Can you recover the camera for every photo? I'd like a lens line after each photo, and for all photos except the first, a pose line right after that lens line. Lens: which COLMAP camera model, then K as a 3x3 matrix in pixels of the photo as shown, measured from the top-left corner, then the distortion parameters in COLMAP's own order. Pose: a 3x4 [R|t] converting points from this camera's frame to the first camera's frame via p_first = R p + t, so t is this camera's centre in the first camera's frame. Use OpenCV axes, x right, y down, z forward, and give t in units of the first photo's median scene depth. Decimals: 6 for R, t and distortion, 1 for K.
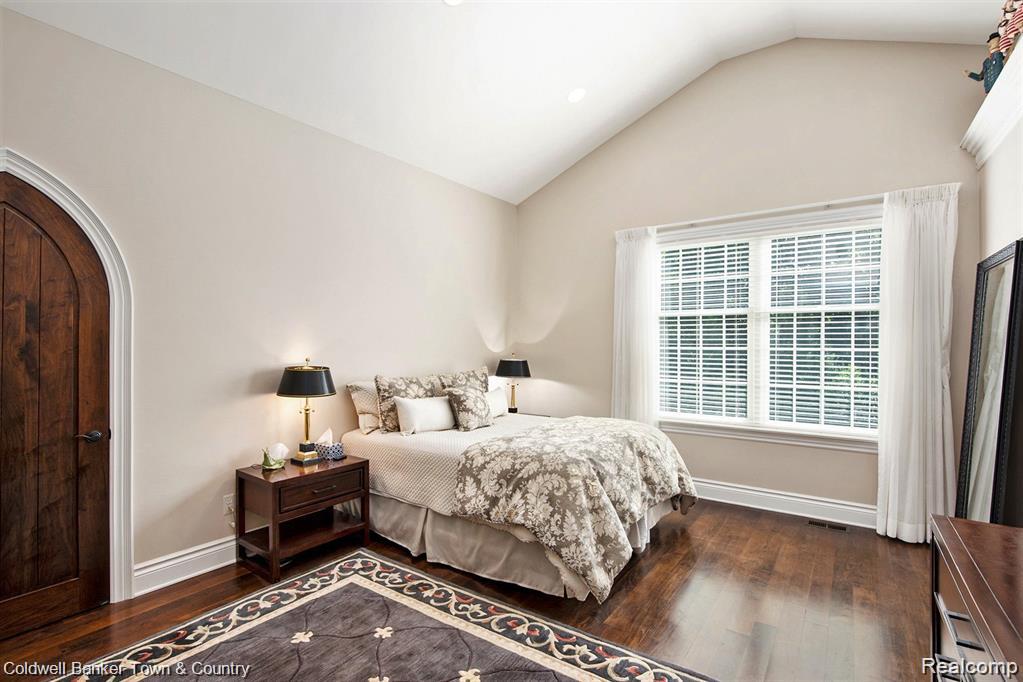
lens RADIAL K [[484.7, 0, 495.2], [0, 484.7, 344.3], [0, 0, 1]] dist [-0.000287, -0.000268]
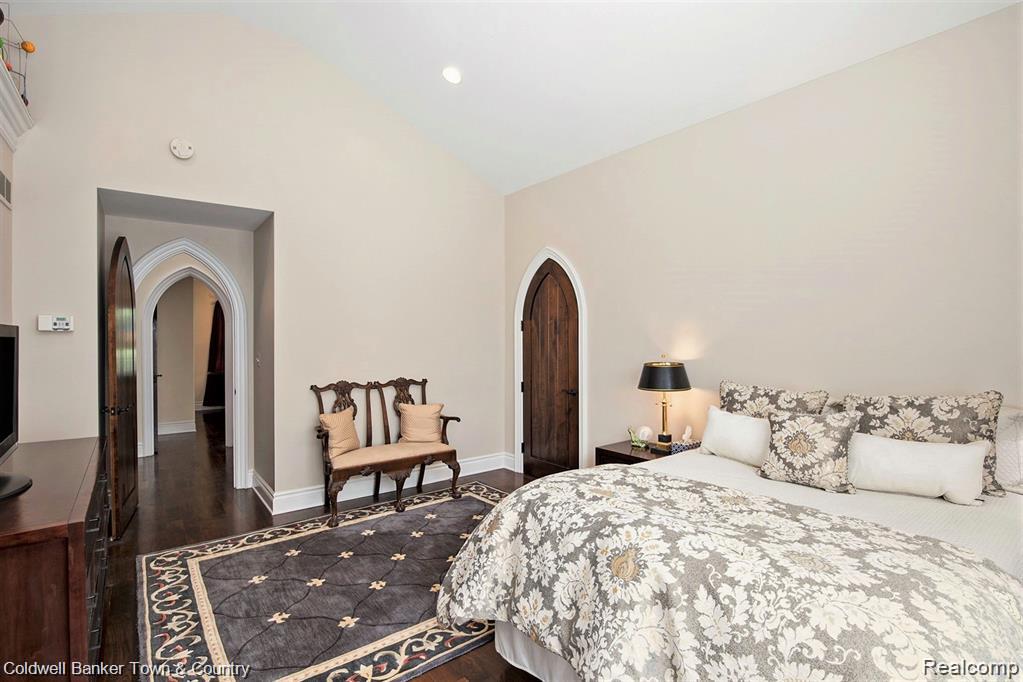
lens RADIAL K [[484.7, 0, 495.2], [0, 484.7, 344.3], [0, 0, 1]] dist [-0.000287, -0.000268]
pose [[-0.299913, 0.011915, -0.953892, 0.704776], [0.002736, 0.999929, 0.011630, -0.005885], [0.953962, 0.000878, -0.299925, 0.922859]]
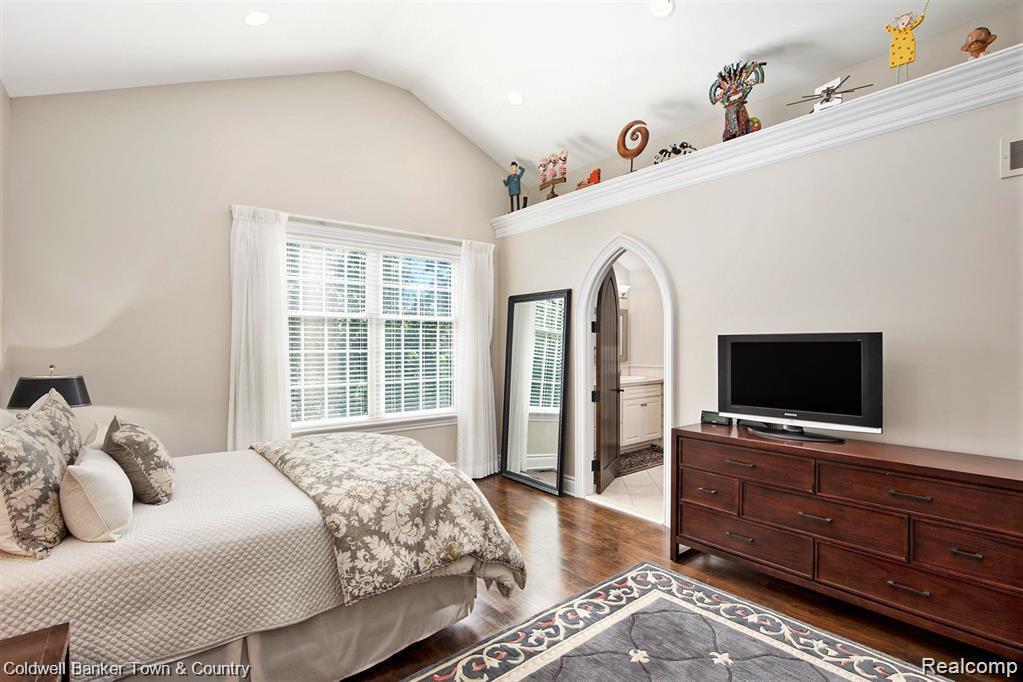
lens RADIAL K [[488.7, 0, 511.8], [0, 488.7, 352.8], [0, 0, 1]] dist [-0.003398, -0.000963]
pose [[0.257524, -0.016948, 0.966123, -0.556307], [0.006225, 0.999855, 0.015880, -0.002629], [-0.966252, 0.001925, 0.257592, 0.501927]]
